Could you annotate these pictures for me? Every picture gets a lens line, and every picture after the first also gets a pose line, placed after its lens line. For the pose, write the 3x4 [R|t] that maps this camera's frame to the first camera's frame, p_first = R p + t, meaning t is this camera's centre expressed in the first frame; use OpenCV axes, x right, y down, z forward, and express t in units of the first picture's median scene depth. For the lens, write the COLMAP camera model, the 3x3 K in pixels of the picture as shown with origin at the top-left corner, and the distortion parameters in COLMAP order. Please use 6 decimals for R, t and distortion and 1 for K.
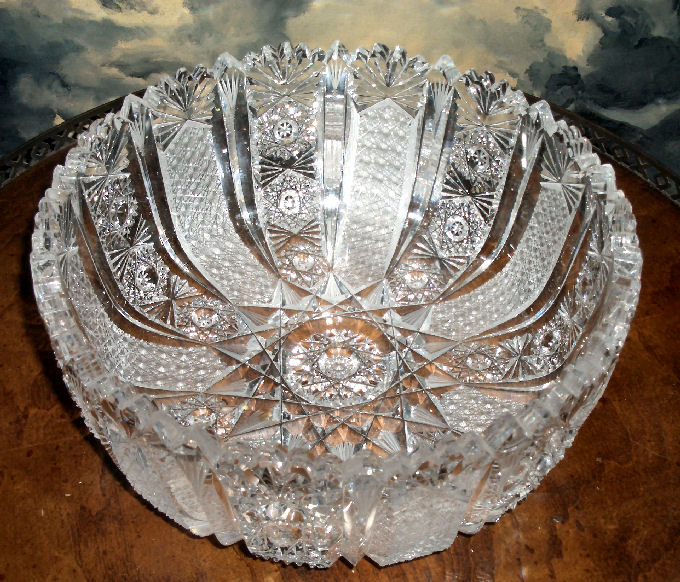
lens RADIAL K [[968.7, 0, 334.8], [0, 968.7, 285.7], [0, 0, 1]] dist [-0.103378, 0.000000]
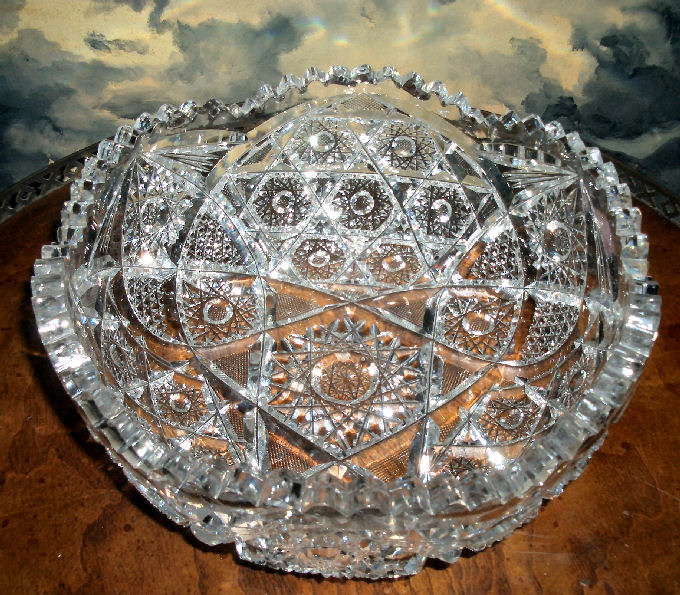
lens RADIAL K [[861.8, 0, 343.9], [0, 861.8, 304.3], [0, 0, 1]] dist [-0.125803, 0.000000]
pose [[0.999601, -0.027858, 0.004750, 0.005176], [0.027908, 0.999553, -0.010690, -0.011726], [-0.004450, 0.010819, 0.999932, 0.132006]]
